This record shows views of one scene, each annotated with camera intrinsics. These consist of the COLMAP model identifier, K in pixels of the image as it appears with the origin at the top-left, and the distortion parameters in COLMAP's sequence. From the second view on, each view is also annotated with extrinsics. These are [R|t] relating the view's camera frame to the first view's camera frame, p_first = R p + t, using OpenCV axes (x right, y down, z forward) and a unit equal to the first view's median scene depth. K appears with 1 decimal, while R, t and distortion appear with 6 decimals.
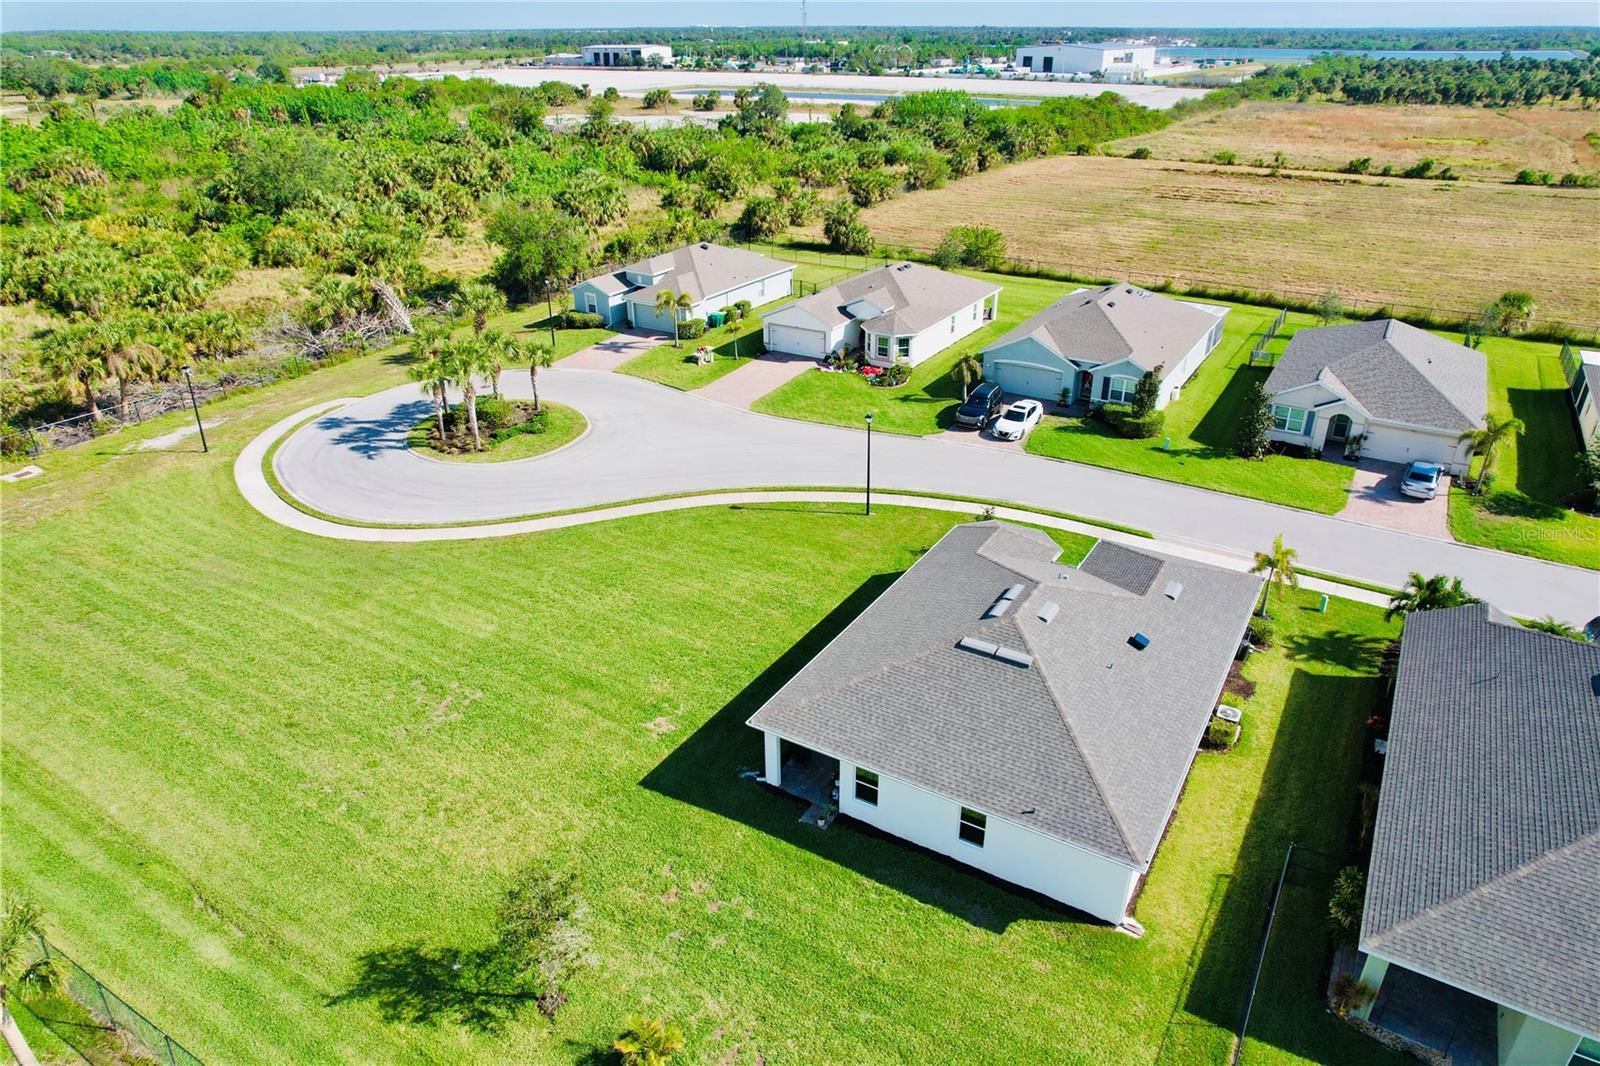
lens RADIAL K [[1028.6, 0, 803.7], [0, 1028.6, 532.2], [0, 0, 1]] dist [-0.079739, 0.069635]
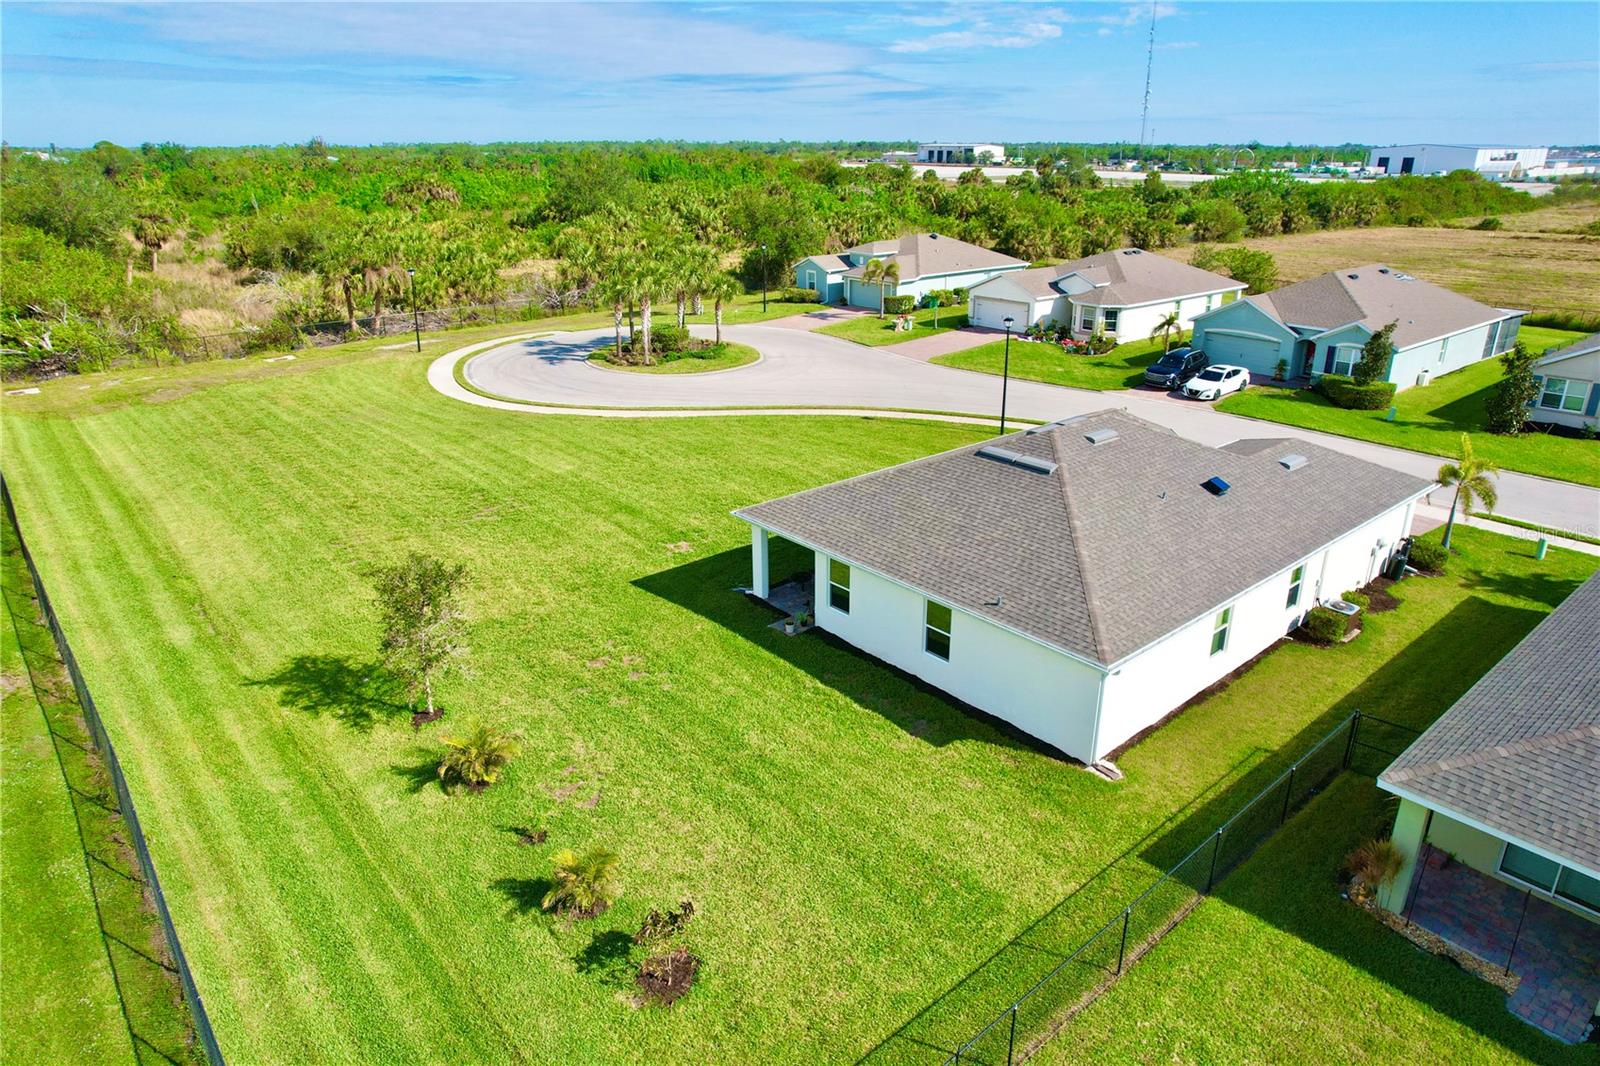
lens RADIAL K [[1028.6, 0, 803.7], [0, 1028.6, 532.2], [0, 0, 1]] dist [-0.079739, 0.069635]
pose [[0.951434, 0.111212, -0.287063, 0.130616], [-0.139132, 0.987141, -0.078702, 0.129756], [0.274619, 0.114820, 0.954673, 0.075397]]
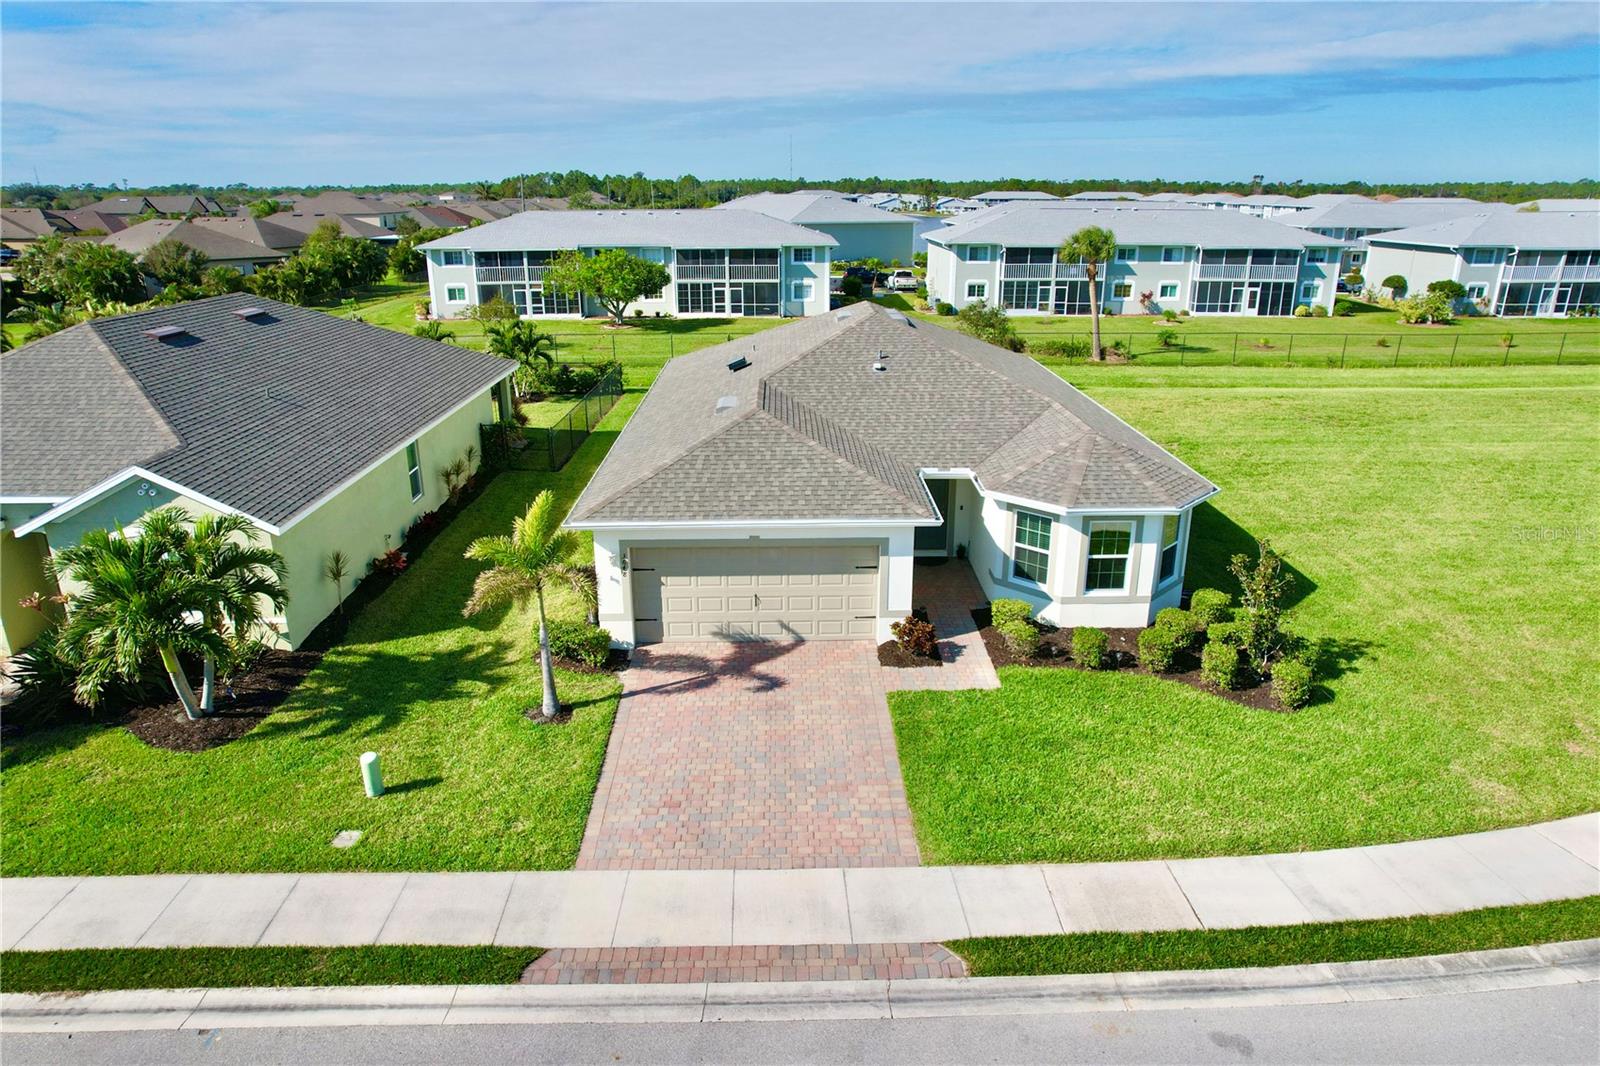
lens RADIAL K [[1026.5, 0, 803.4], [0, 1026.5, 534.6], [0, 0, 1]] dist [-0.079624, 0.071071]
pose [[-0.843939, 0.177754, -0.506134, 0.363414], [-0.236027, 0.724230, 0.647906, -0.162734], [0.481725, 0.666254, -0.569251, 0.800157]]
